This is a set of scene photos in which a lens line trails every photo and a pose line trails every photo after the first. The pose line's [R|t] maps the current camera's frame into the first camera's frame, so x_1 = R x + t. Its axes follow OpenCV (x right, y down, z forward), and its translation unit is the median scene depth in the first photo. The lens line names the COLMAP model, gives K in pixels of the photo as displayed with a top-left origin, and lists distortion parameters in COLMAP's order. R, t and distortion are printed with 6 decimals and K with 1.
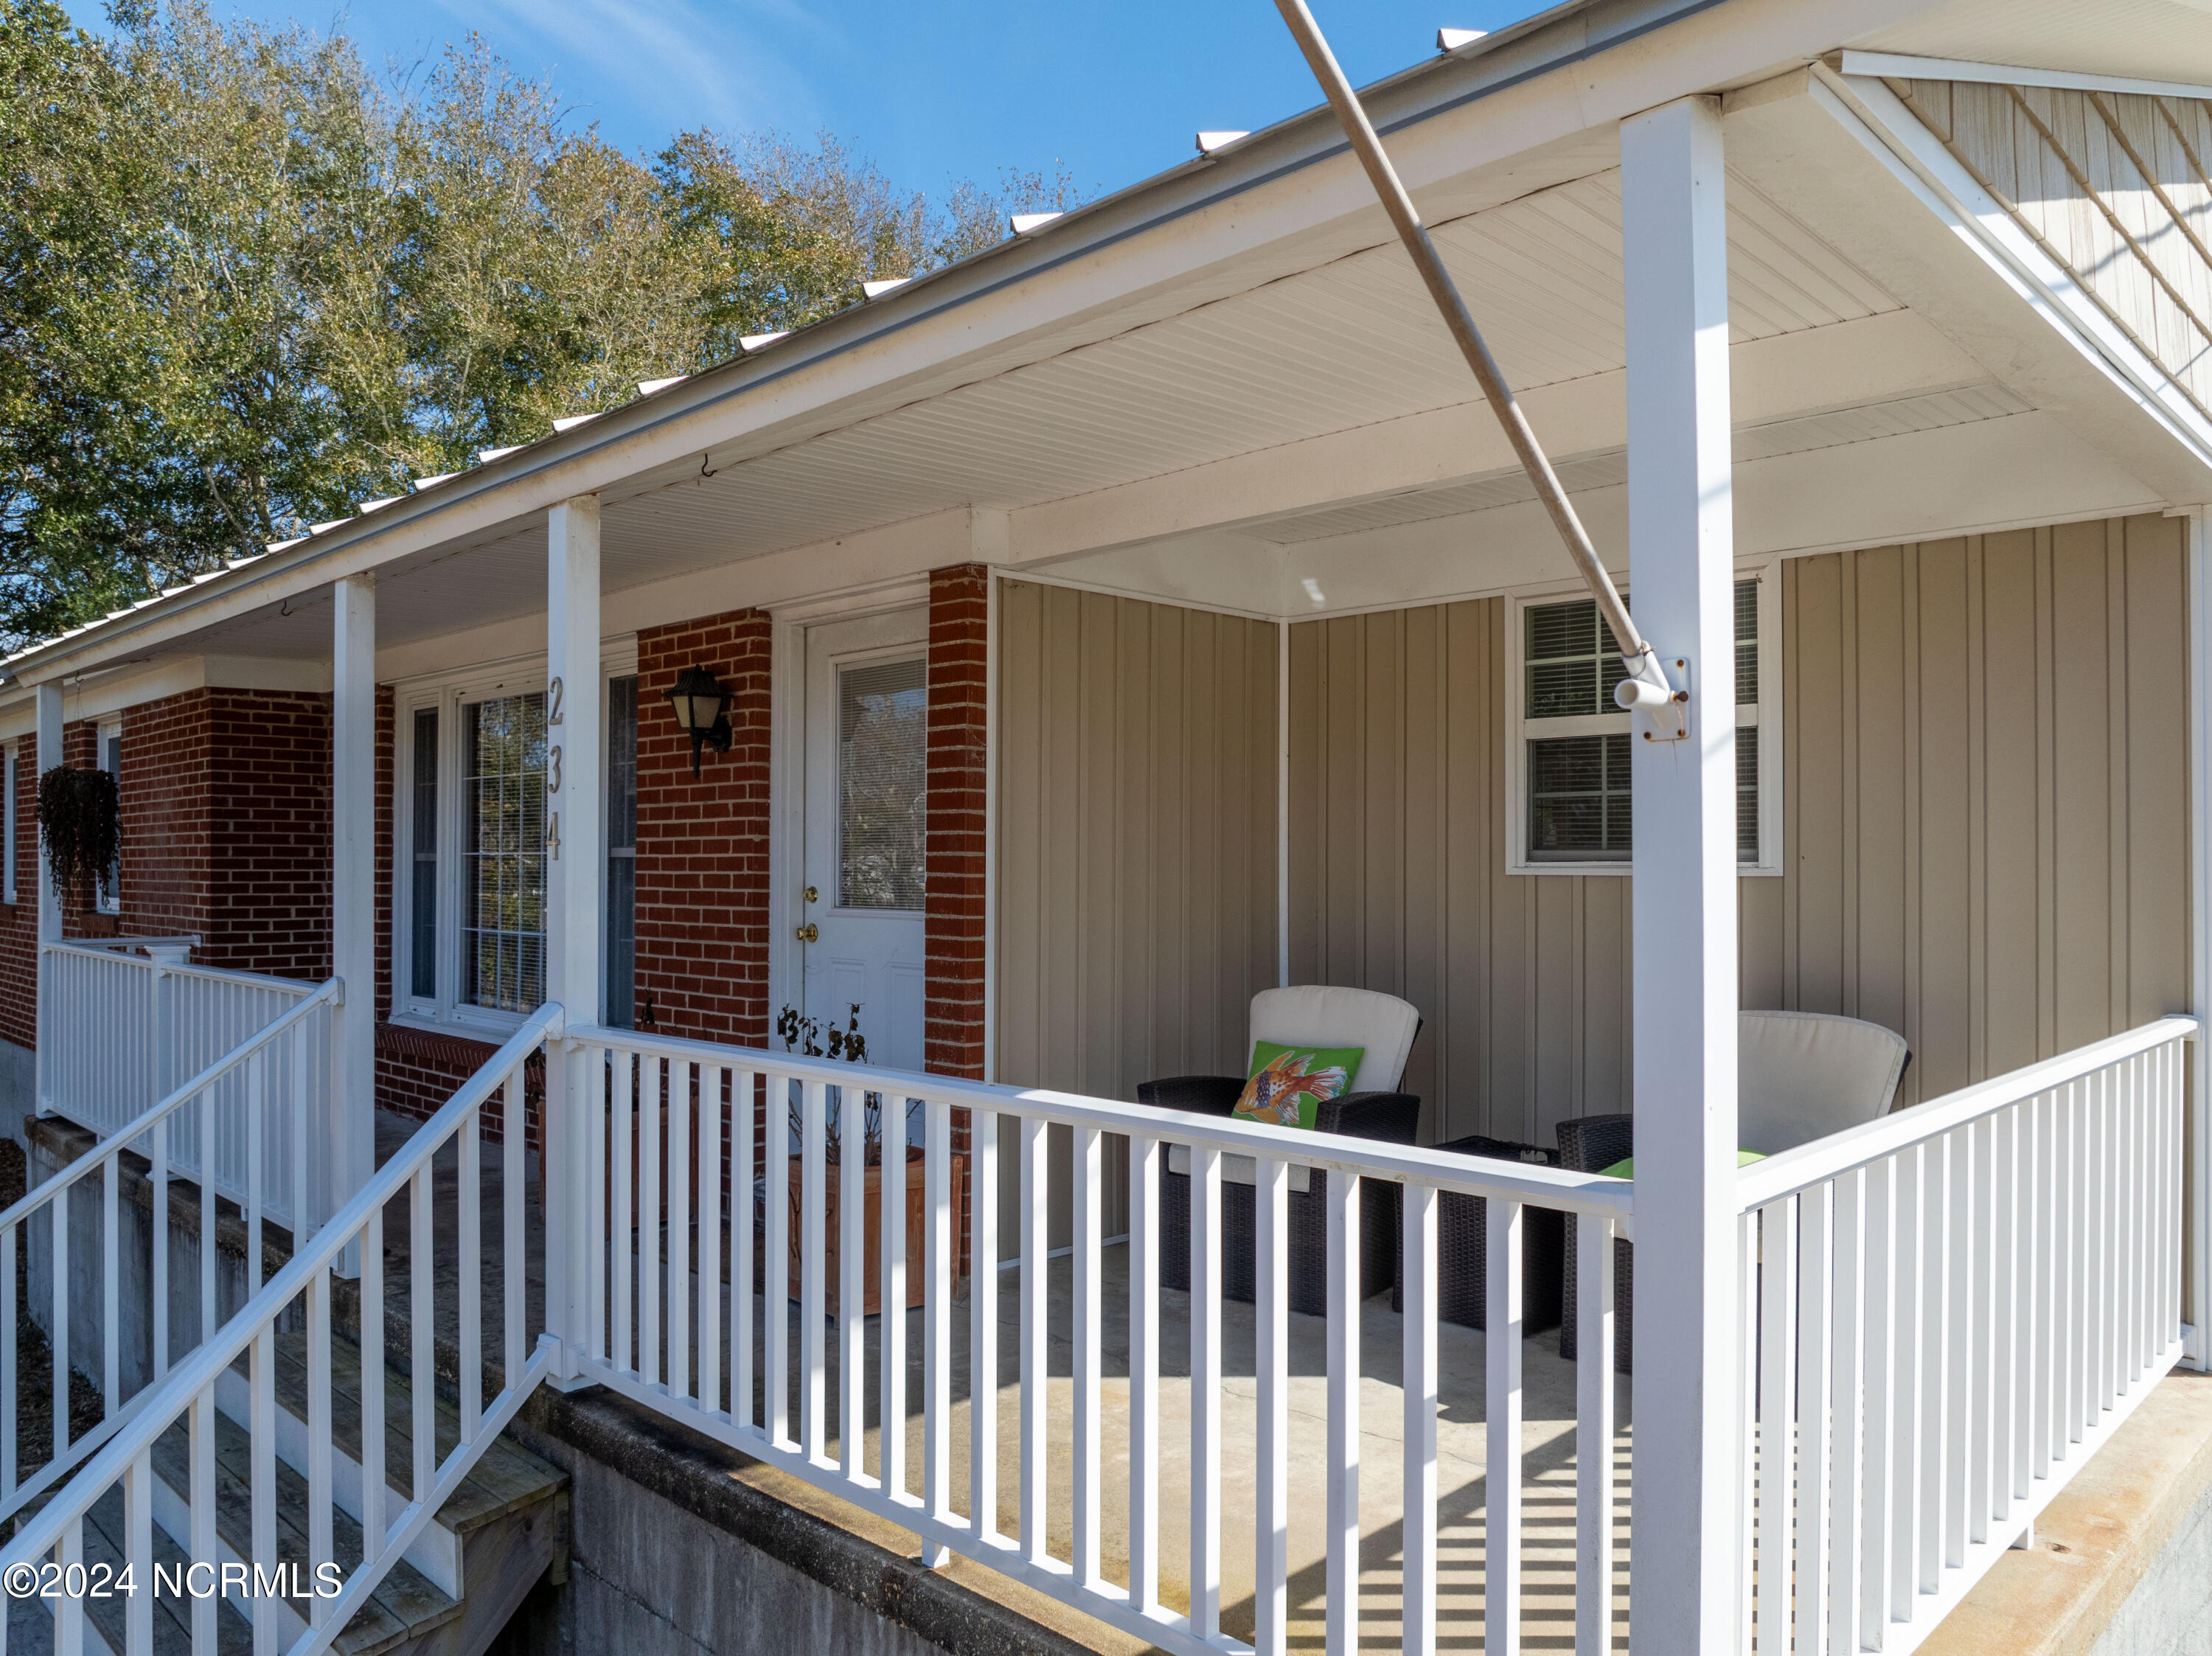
lens RADIAL K [[1579.4, 0, 1104.7], [0, 1579.4, 850.1], [0, 0, 1]] dist [-0.036202, 0.002456]
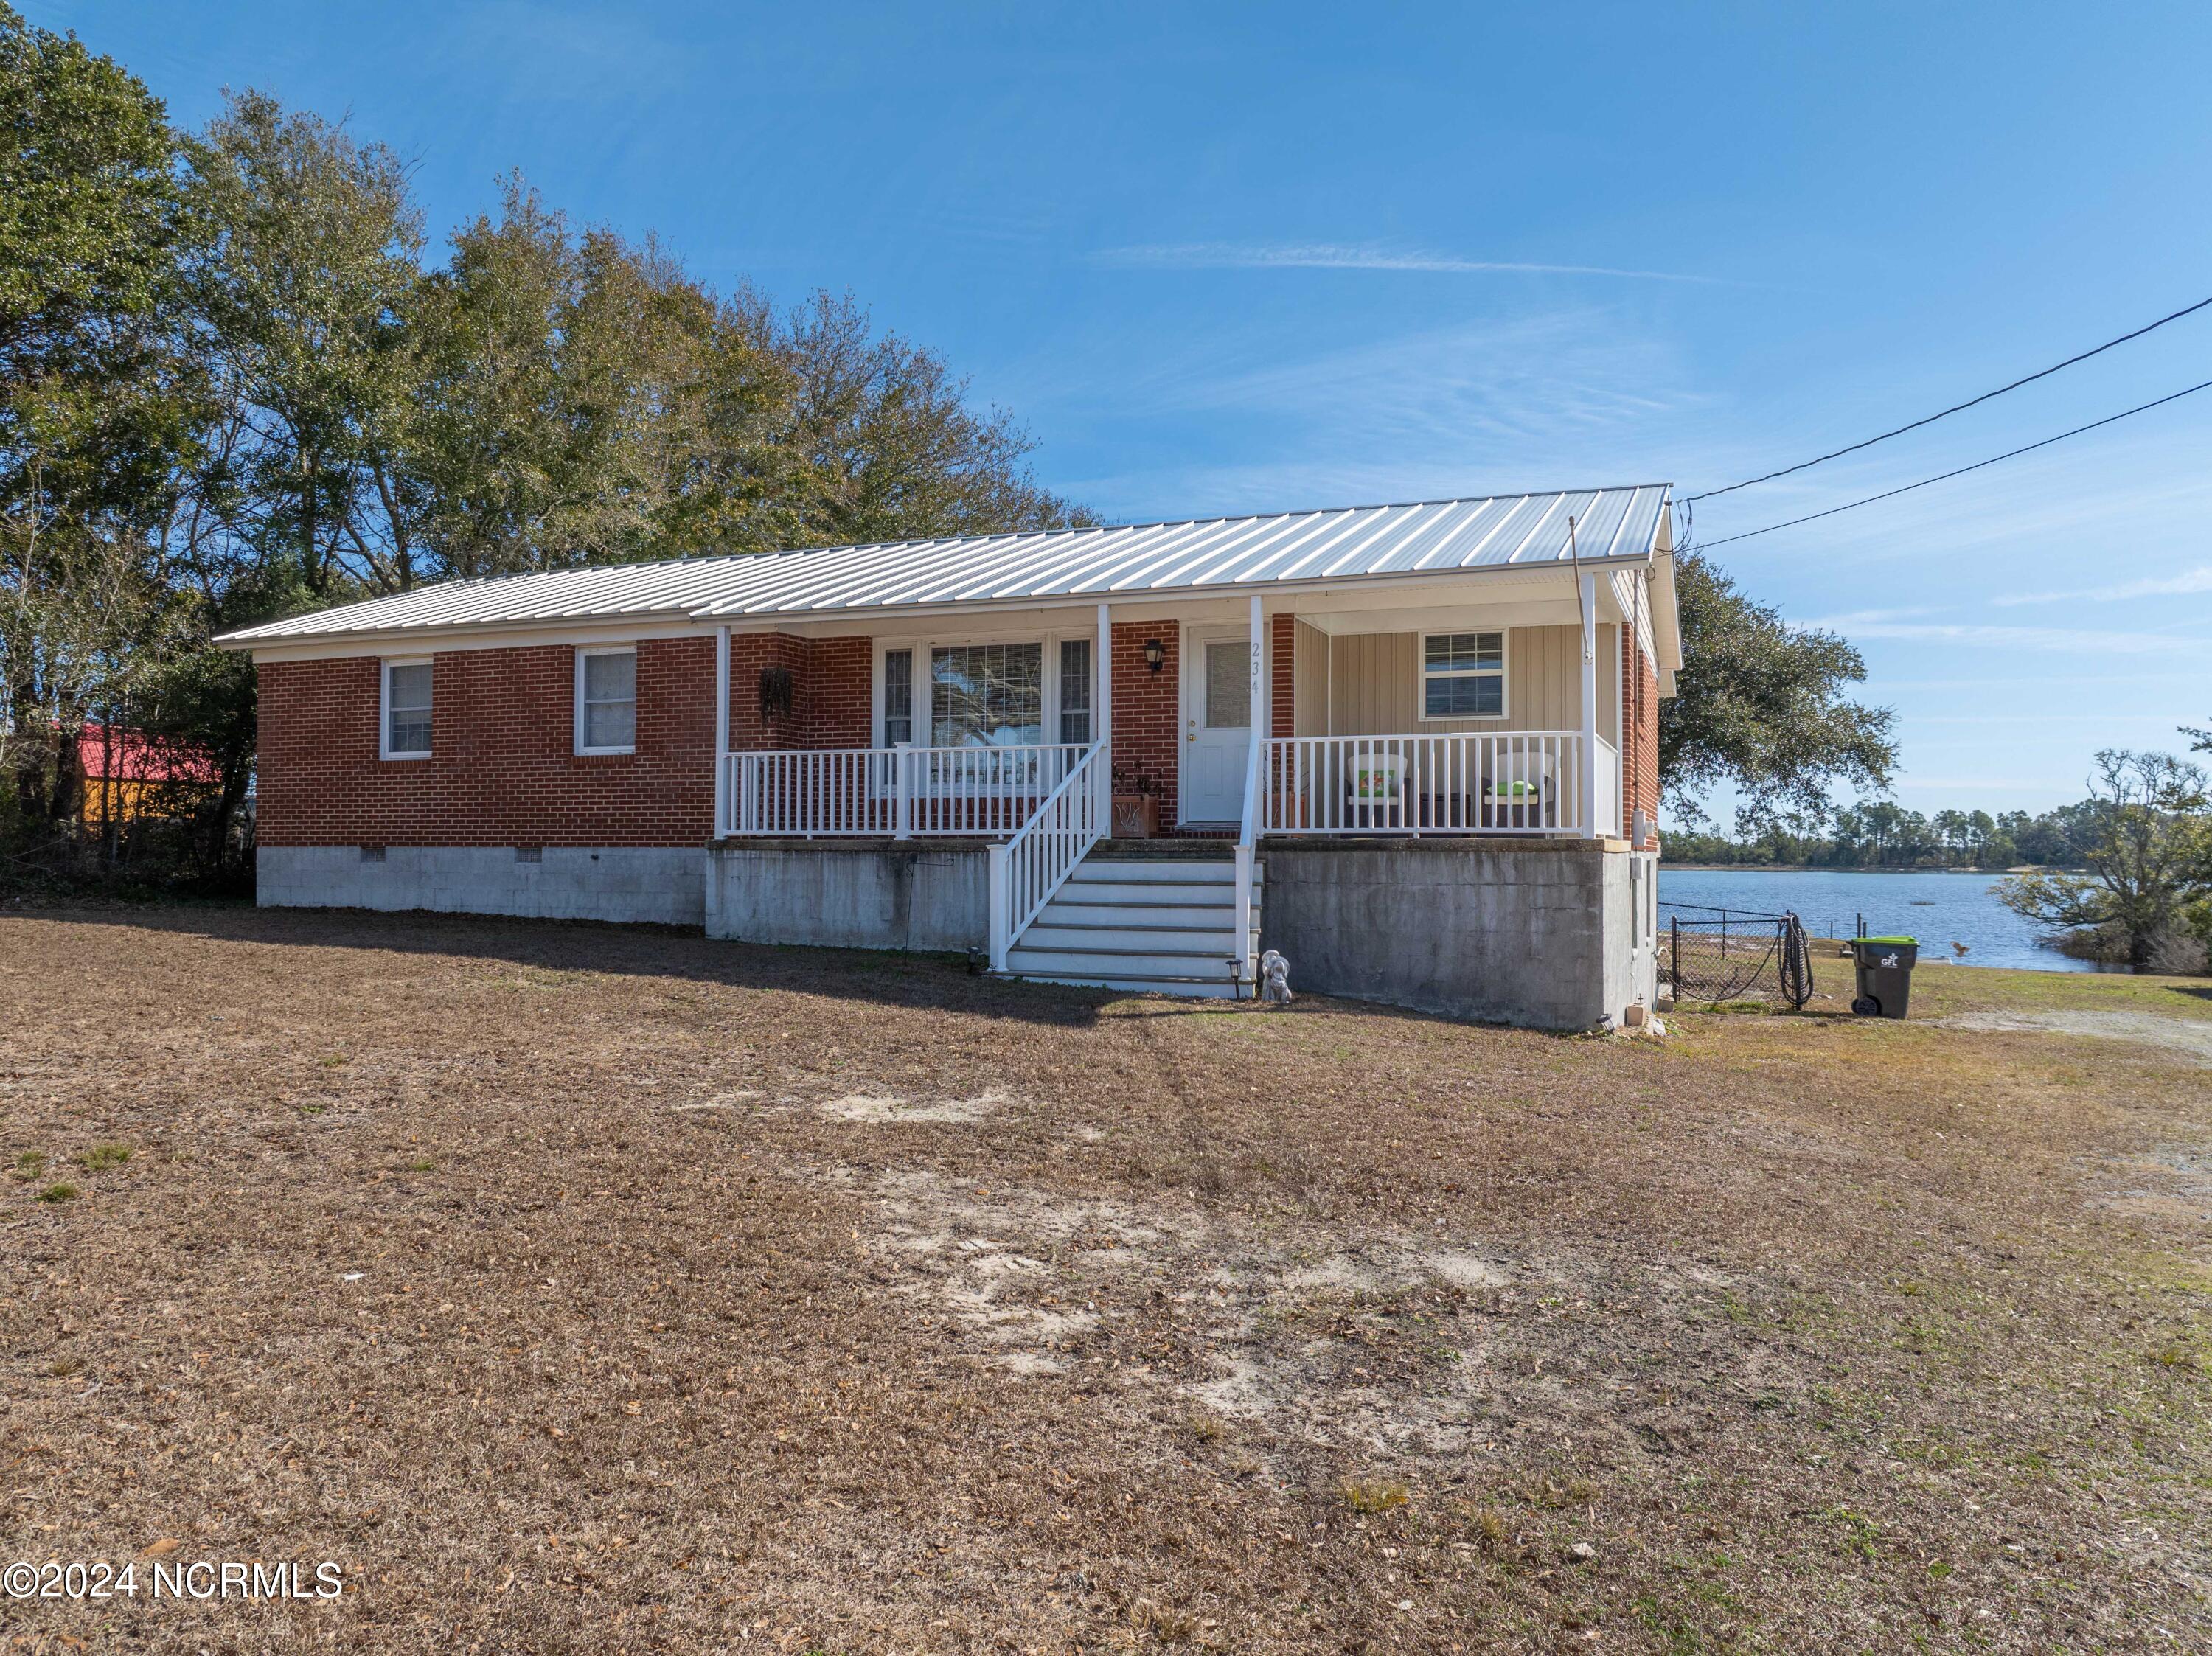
lens RADIAL K [[1579.4, 0, 1120.9], [0, 1579.4, 818.9], [0, 0, 1]] dist [-0.036202, 0.002456]
pose [[0.920264, 0.010557, 0.391157, -1.492989], [-0.007527, 0.999929, -0.009278, 0.239520], [-0.391227, 0.005594, 0.920277, -1.622682]]
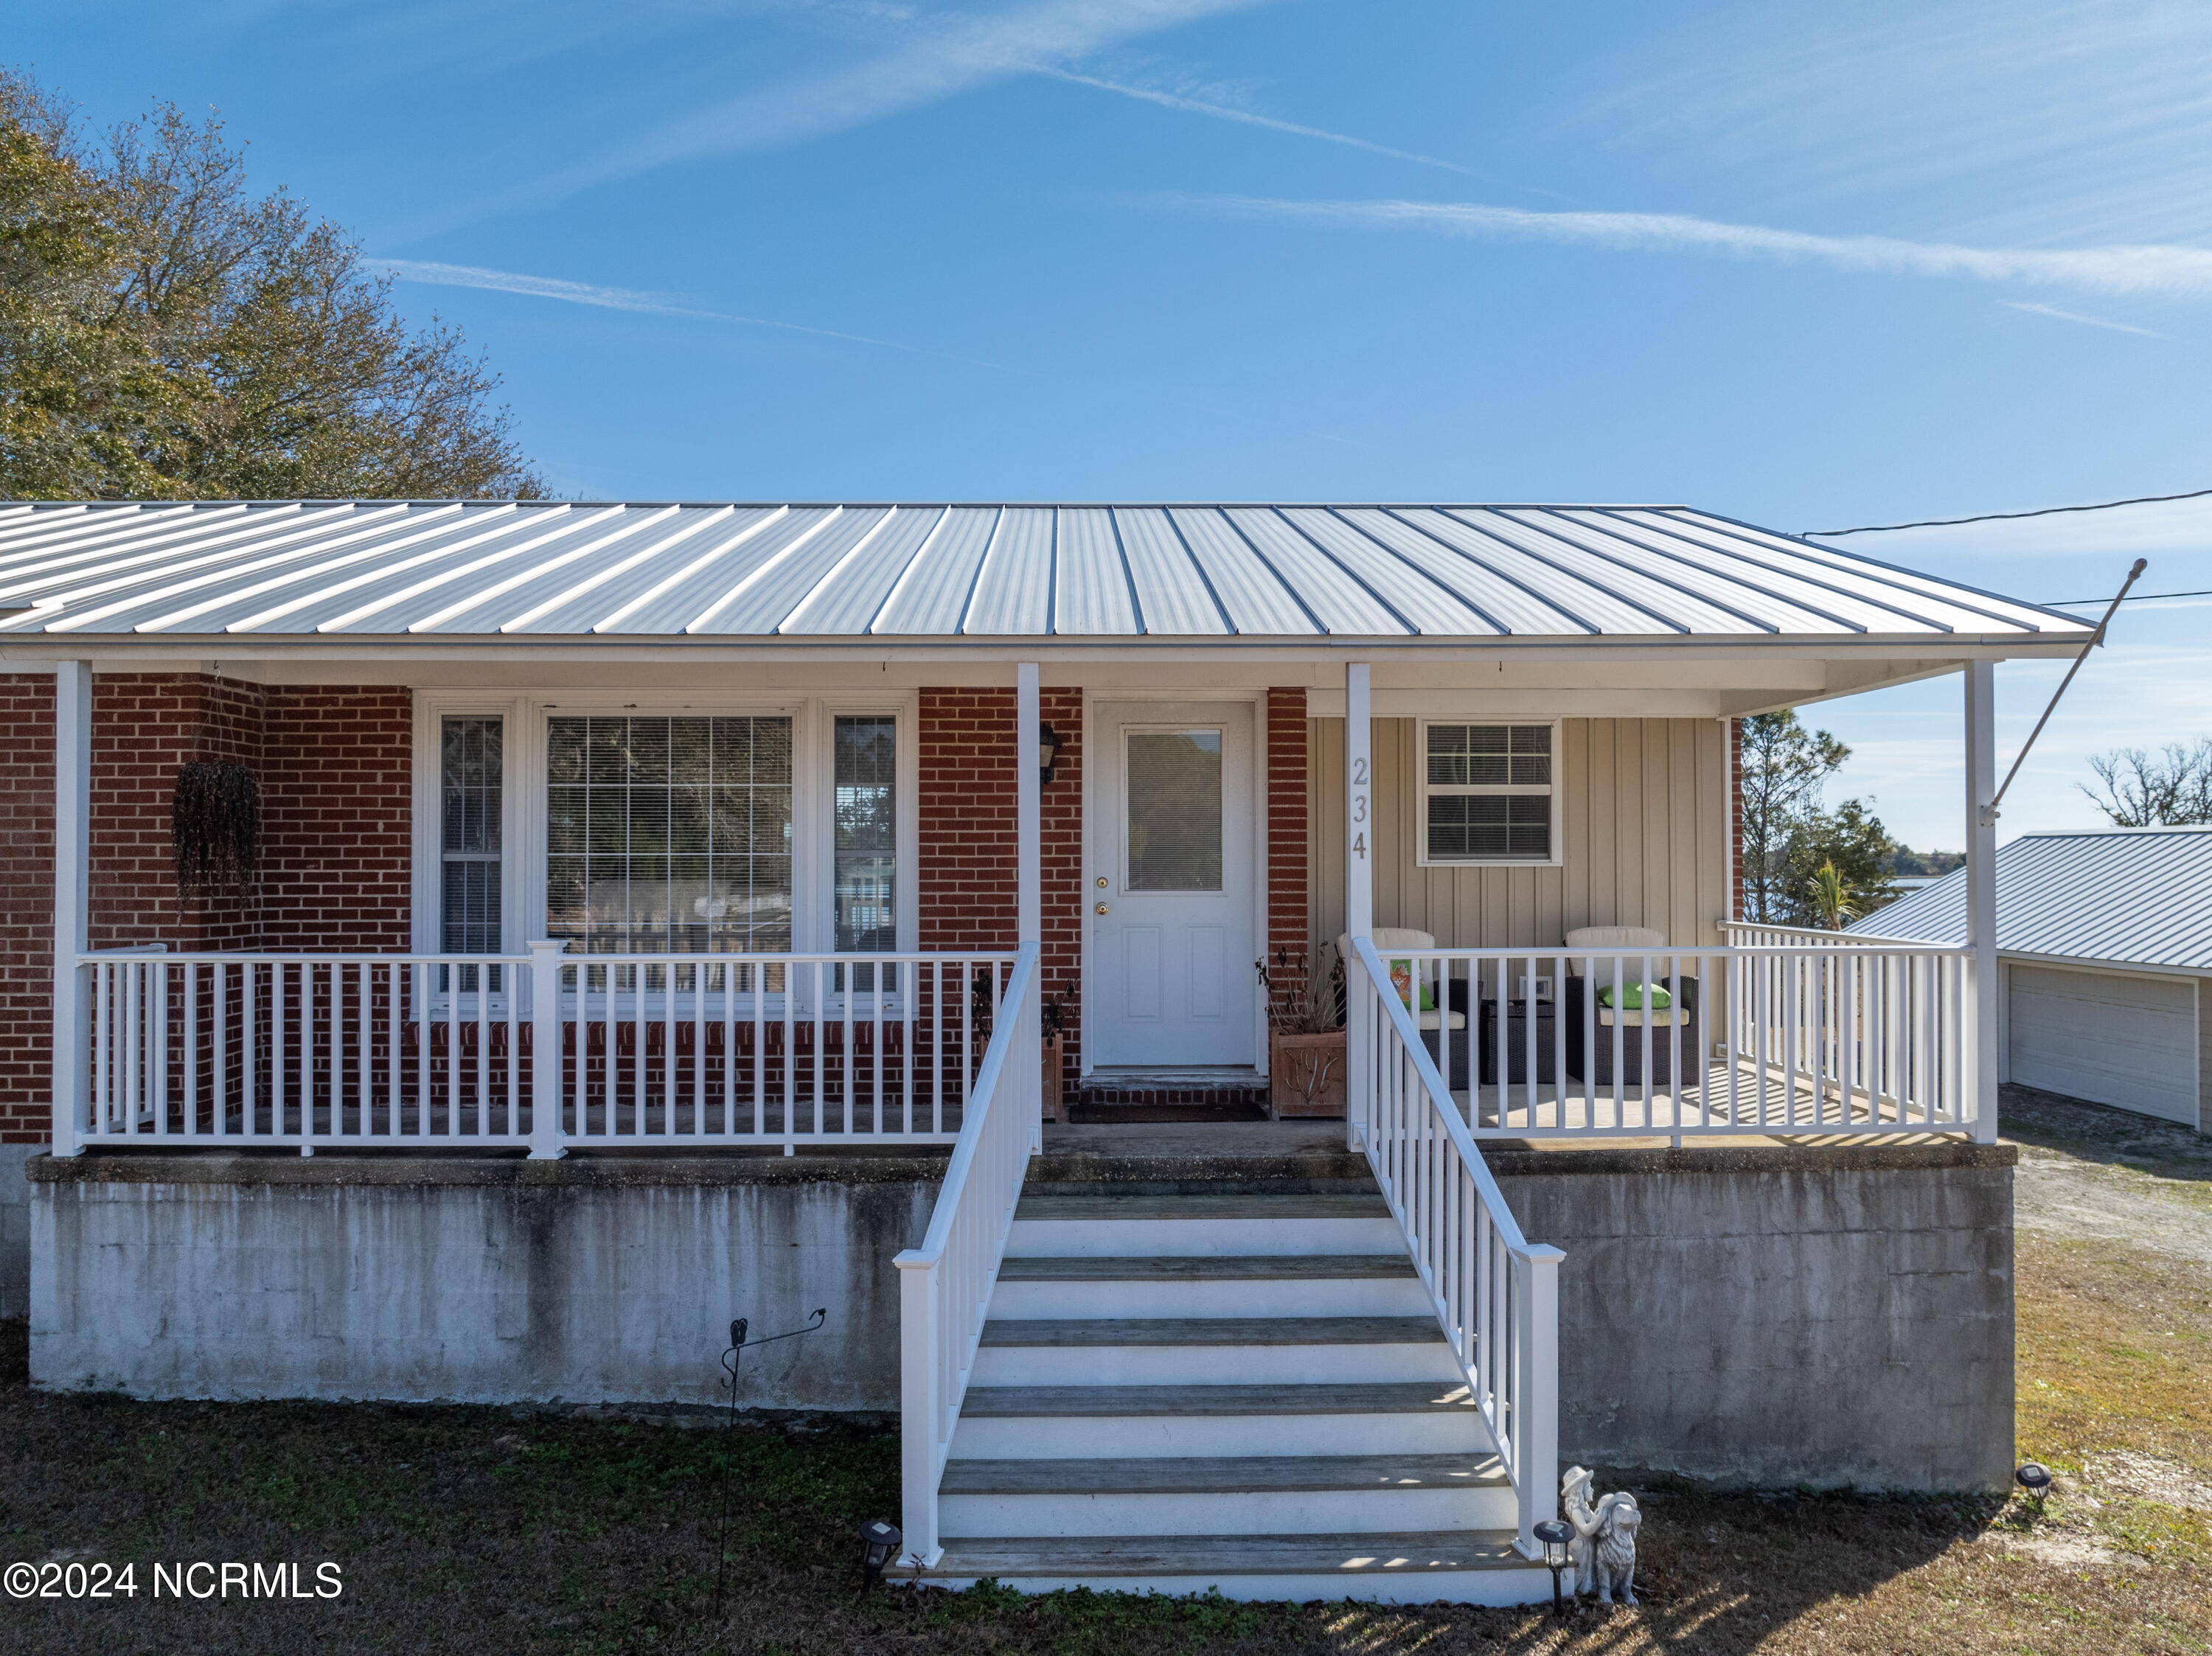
lens RADIAL K [[1579.4, 0, 1129.5], [0, 1579.4, 851.5], [0, 0, 1]] dist [-0.036202, 0.002456]
pose [[0.690799, 0.001973, 0.723045, -1.336942], [-0.006695, 0.999971, 0.003668, -0.007513], [-0.723016, -0.007375, 0.690792, -0.046141]]
